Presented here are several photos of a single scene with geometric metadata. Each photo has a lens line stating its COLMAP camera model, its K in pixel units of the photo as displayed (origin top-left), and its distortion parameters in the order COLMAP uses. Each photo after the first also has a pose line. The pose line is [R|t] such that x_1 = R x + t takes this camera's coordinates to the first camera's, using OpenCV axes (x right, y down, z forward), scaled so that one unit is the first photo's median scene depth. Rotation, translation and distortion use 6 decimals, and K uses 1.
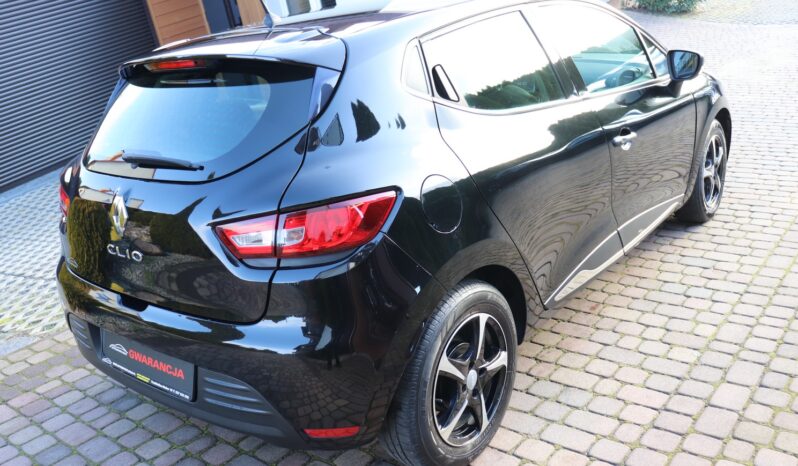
lens RADIAL K [[733.5, 0, 399.0], [0, 733.5, 233.0], [0, 0, 1]] dist [-0.128890, 0.148280]
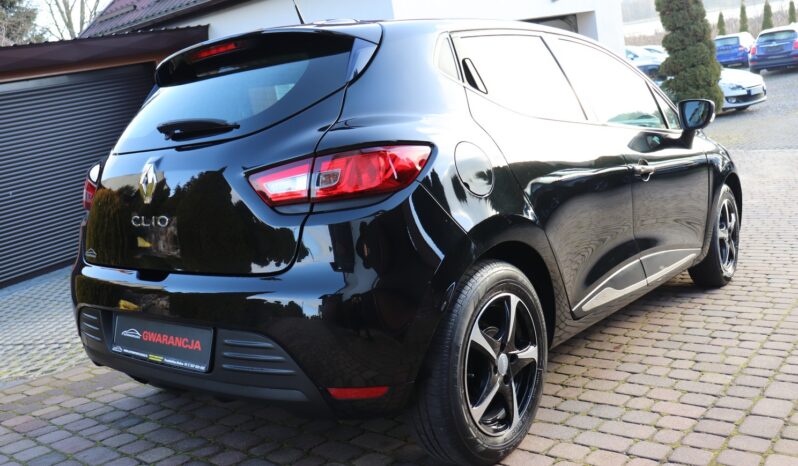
lens RADIAL K [[733.5, 0, 399.0], [0, 733.5, 233.0], [0, 0, 1]] dist [-0.128890, 0.148280]
pose [[0.999752, 0.022260, 0.000196, -0.035580], [-0.021735, 0.978012, -0.207413, 0.210632], [-0.004808, 0.207357, 0.978253, 0.032101]]
